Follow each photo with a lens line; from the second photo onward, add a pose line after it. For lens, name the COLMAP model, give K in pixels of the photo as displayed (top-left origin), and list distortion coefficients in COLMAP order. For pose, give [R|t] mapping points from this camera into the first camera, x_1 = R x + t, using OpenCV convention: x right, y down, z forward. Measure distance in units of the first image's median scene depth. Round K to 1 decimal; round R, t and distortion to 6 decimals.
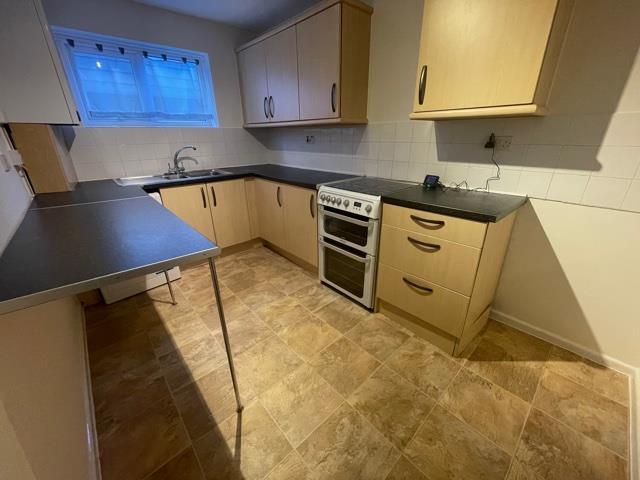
lens RADIAL K [[257.3, 0, 320.8], [0, 257.3, 240.0], [0, 0, 1]] dist [-0.002714, -0.000452]
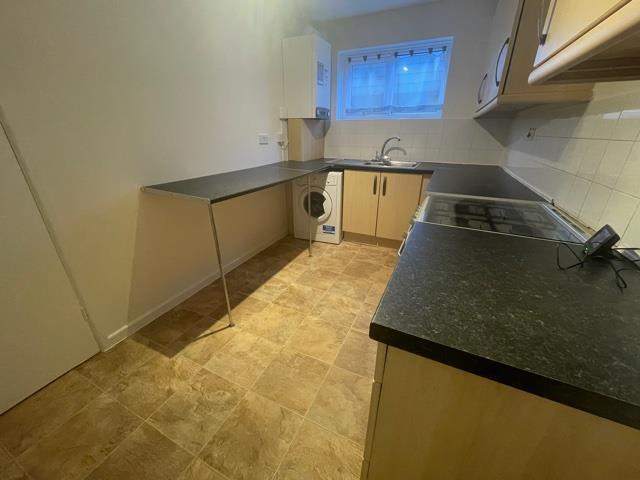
lens RADIAL K [[257.3, 0, 319.9], [0, 257.3, 238.9], [0, 0, 1]] dist [-0.002714, -0.000452]
pose [[0.377227, 0.367801, -0.849954, 0.597807], [-0.356462, 0.904715, 0.233293, -0.171241], [0.854772, 0.214972, 0.472390, 0.458580]]
